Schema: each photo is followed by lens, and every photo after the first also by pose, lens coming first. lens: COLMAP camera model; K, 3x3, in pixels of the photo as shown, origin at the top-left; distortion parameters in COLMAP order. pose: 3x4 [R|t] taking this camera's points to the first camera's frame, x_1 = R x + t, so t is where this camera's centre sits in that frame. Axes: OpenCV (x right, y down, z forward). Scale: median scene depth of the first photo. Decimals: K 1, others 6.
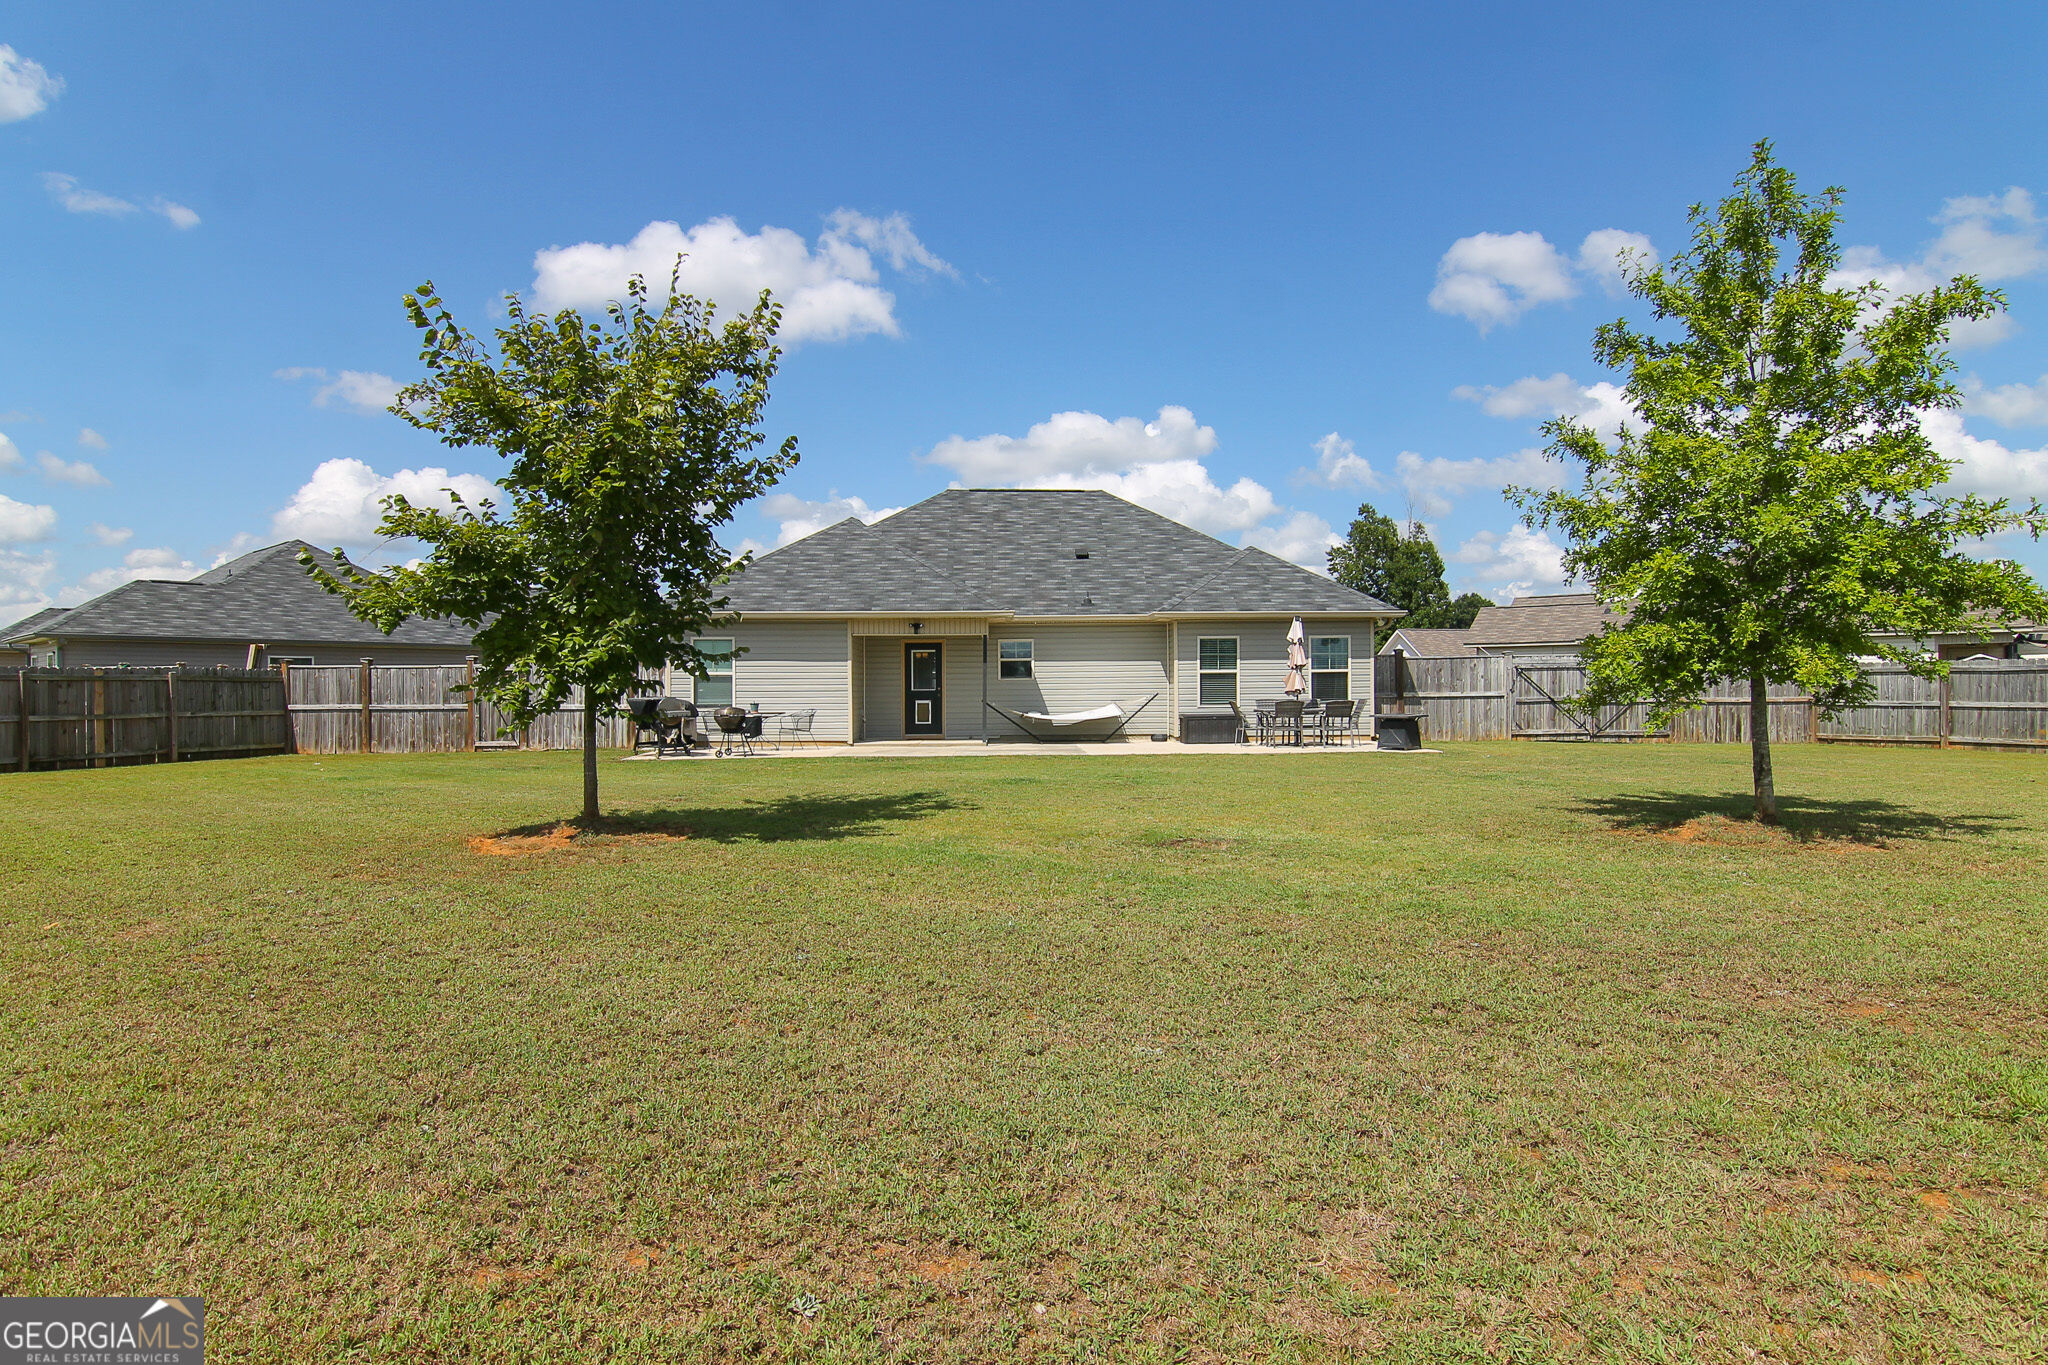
lens RADIAL K [[1084.4, 0, 1027.6], [0, 1084.4, 711.9], [0, 0, 1]] dist [-0.013035, -0.000553]
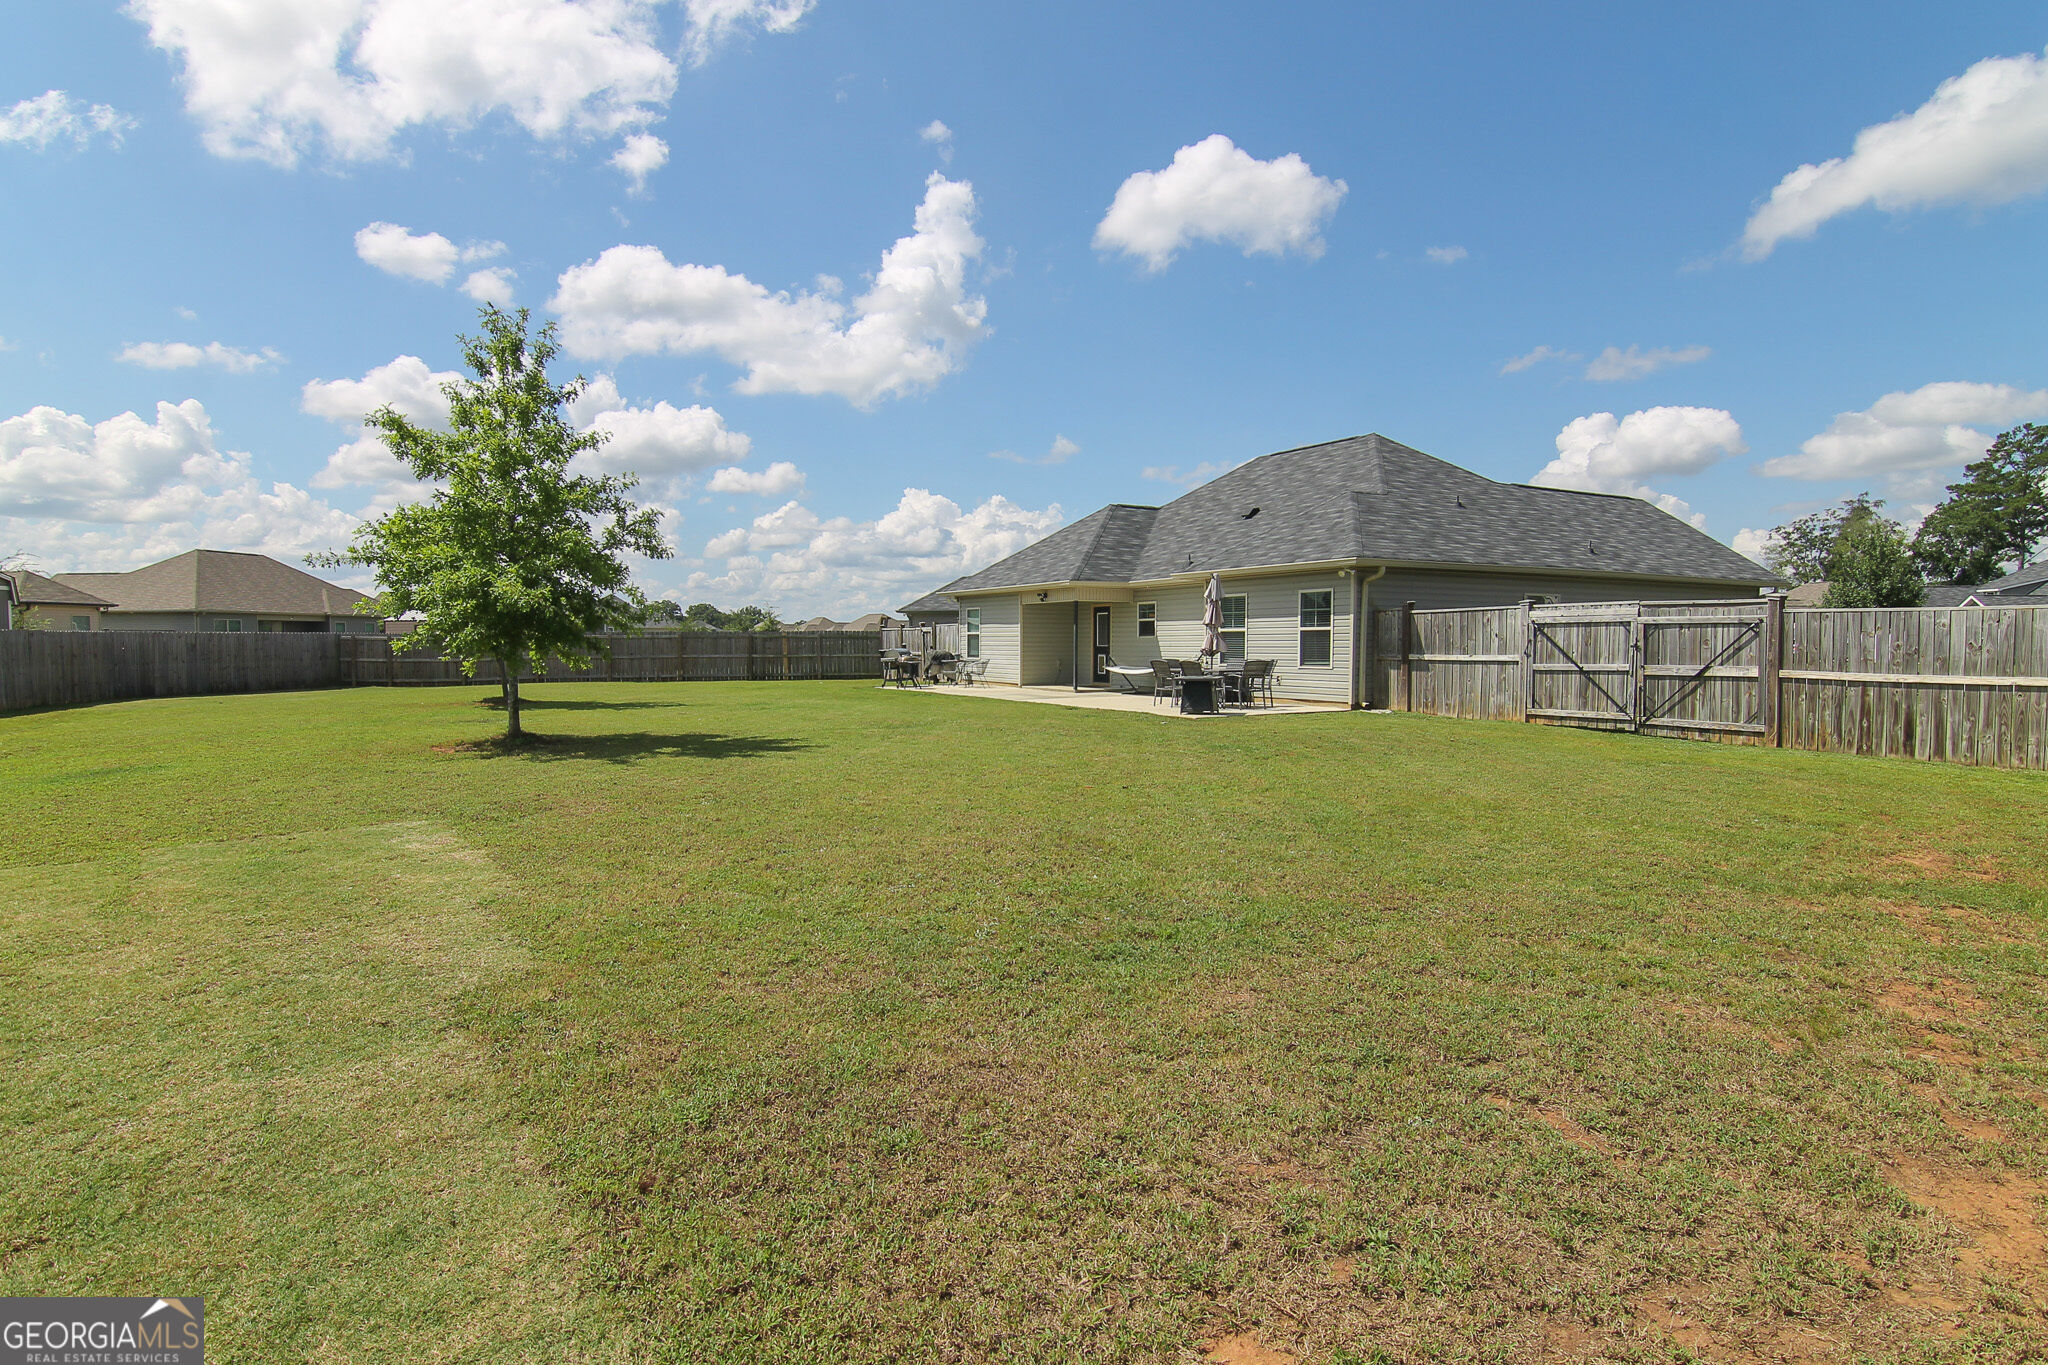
lens RADIAL K [[1084.4, 0, 1027.6], [0, 1084.4, 711.9], [0, 0, 1]] dist [-0.013035, -0.000553]
pose [[0.482204, 0.062589, -0.873820, 0.928676], [-0.021205, 0.997986, 0.059781, -0.017536], [0.875802, -0.010297, 0.482560, 0.350243]]
